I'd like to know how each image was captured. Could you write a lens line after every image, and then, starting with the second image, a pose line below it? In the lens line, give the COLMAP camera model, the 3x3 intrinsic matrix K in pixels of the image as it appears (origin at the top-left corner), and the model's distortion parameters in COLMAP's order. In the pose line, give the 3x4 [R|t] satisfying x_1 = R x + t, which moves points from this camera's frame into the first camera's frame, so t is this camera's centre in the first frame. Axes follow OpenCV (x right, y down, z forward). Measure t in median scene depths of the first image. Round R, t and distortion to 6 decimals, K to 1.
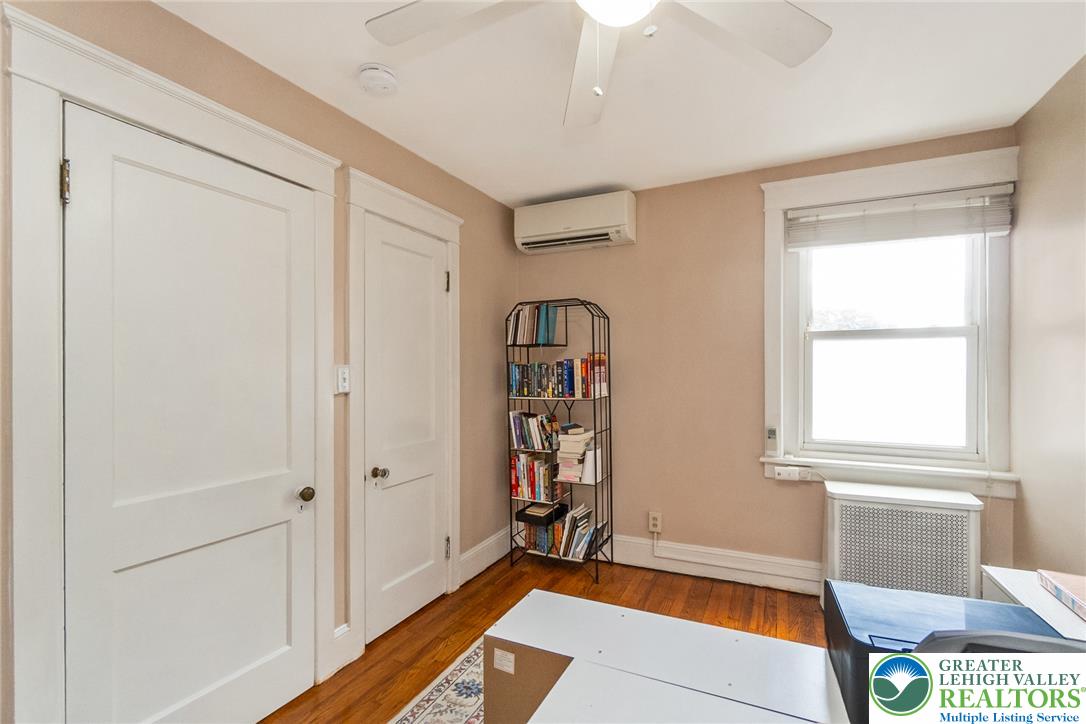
lens RADIAL K [[481.2, 0, 547.5], [0, 481.2, 369.9], [0, 0, 1]] dist [-0.002549, -0.000031]
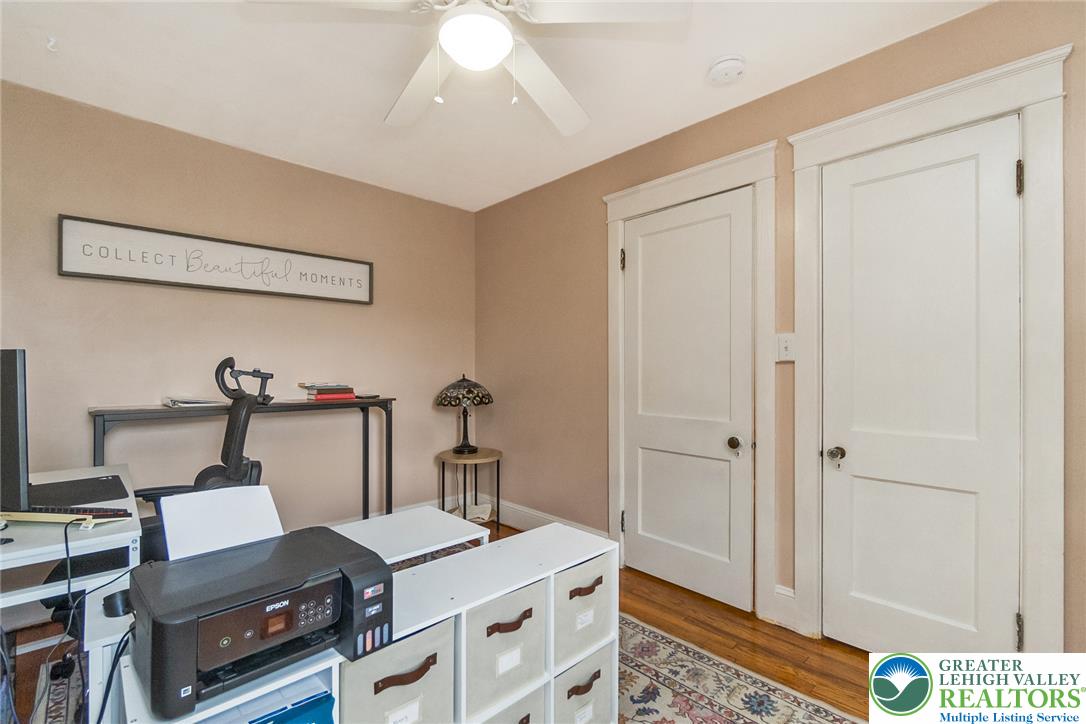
lens RADIAL K [[481.2, 0, 545.2], [0, 481.2, 367.1], [0, 0, 1]] dist [-0.002549, -0.000031]
pose [[-0.353323, 0.002104, -0.935499, 0.726369], [0.002741, 0.999996, 0.001214, 0.059487], [0.935497, -0.002135, -0.353327, 0.896065]]
